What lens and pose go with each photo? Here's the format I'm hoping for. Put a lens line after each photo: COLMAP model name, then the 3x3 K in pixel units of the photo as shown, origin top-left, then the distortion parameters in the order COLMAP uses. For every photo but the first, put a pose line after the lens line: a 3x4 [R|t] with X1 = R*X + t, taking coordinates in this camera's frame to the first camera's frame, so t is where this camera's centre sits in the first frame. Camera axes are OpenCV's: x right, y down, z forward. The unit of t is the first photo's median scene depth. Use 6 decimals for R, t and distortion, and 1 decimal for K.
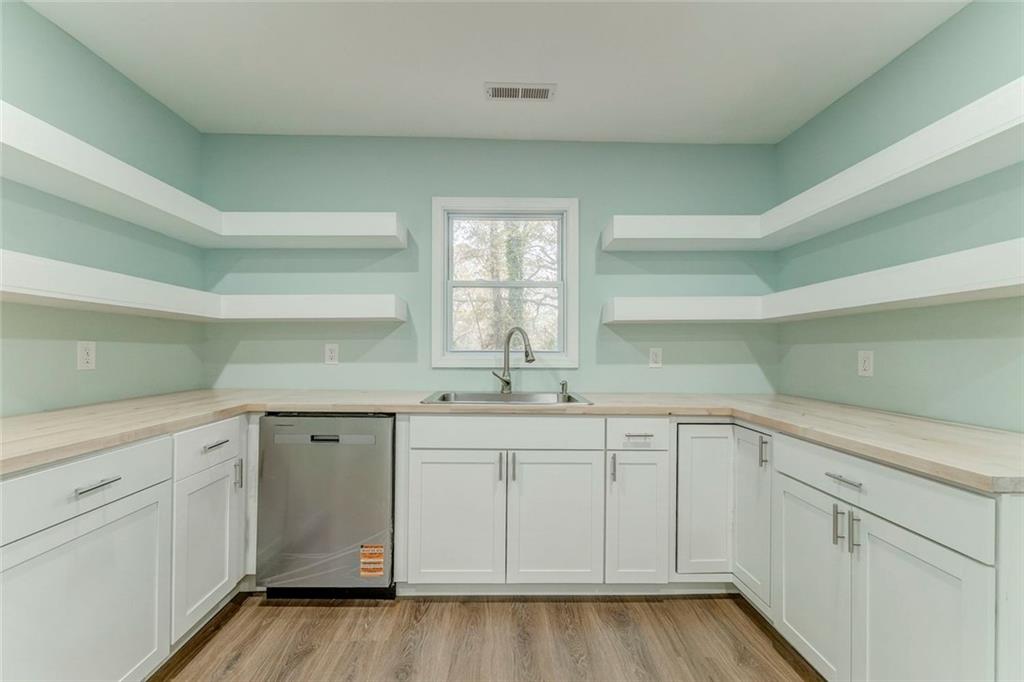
lens RADIAL K [[436.6, 0, 505.4], [0, 436.6, 349.8], [0, 0, 1]] dist [0.007975, -0.001175]
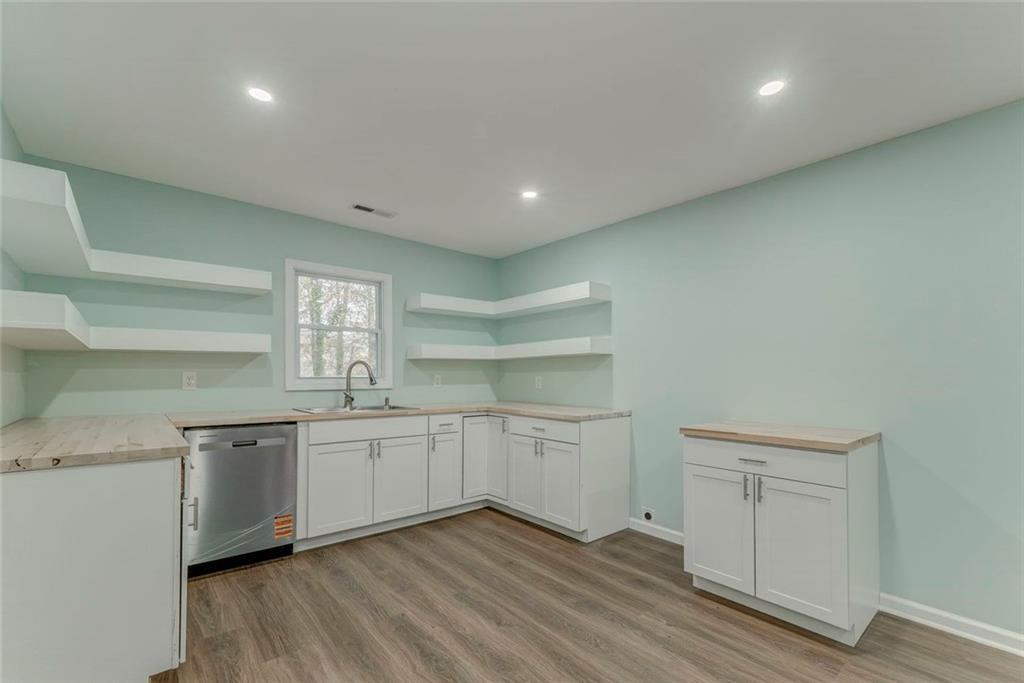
lens RADIAL K [[436.6, 0, 519.1], [0, 436.6, 371.3], [0, 0, 1]] dist [0.007975, -0.001175]
pose [[0.764588, 0.003432, 0.644510, -0.603703], [0.001509, 0.999974, -0.007115, -0.007235], [-0.644517, 0.006413, 0.764563, -0.544449]]
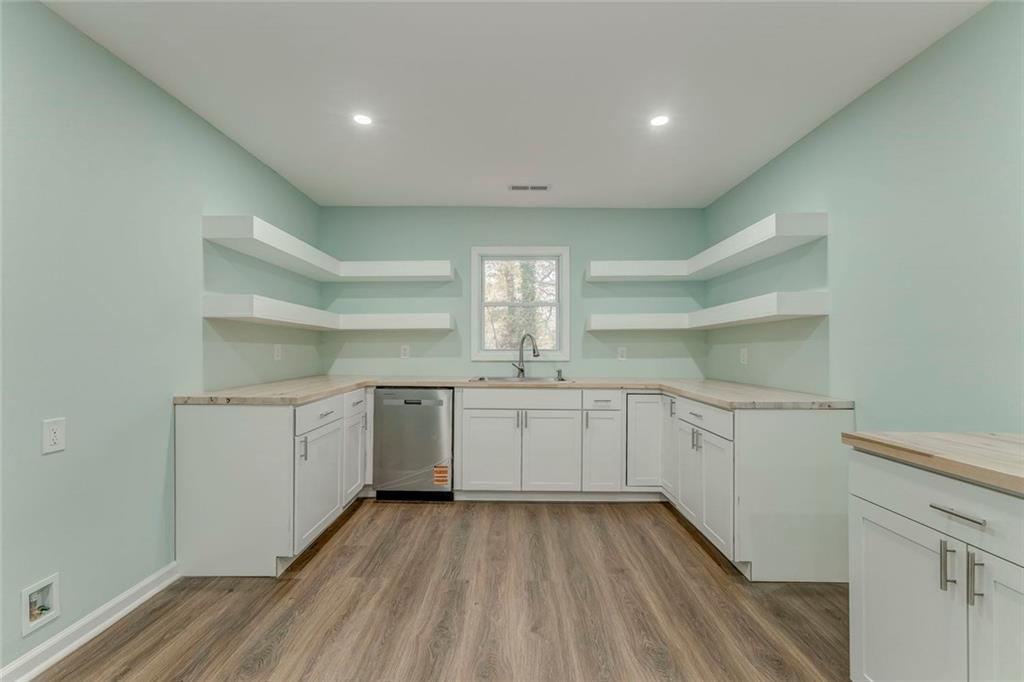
lens RADIAL K [[436.6, 0, 515.5], [0, 436.6, 345.7], [0, 0, 1]] dist [0.007975, -0.001175]
pose [[0.999961, -0.002616, -0.008385, -0.005972], [0.002546, 0.999962, -0.008362, 0.002954], [0.008407, 0.008341, 0.999930, -0.629745]]
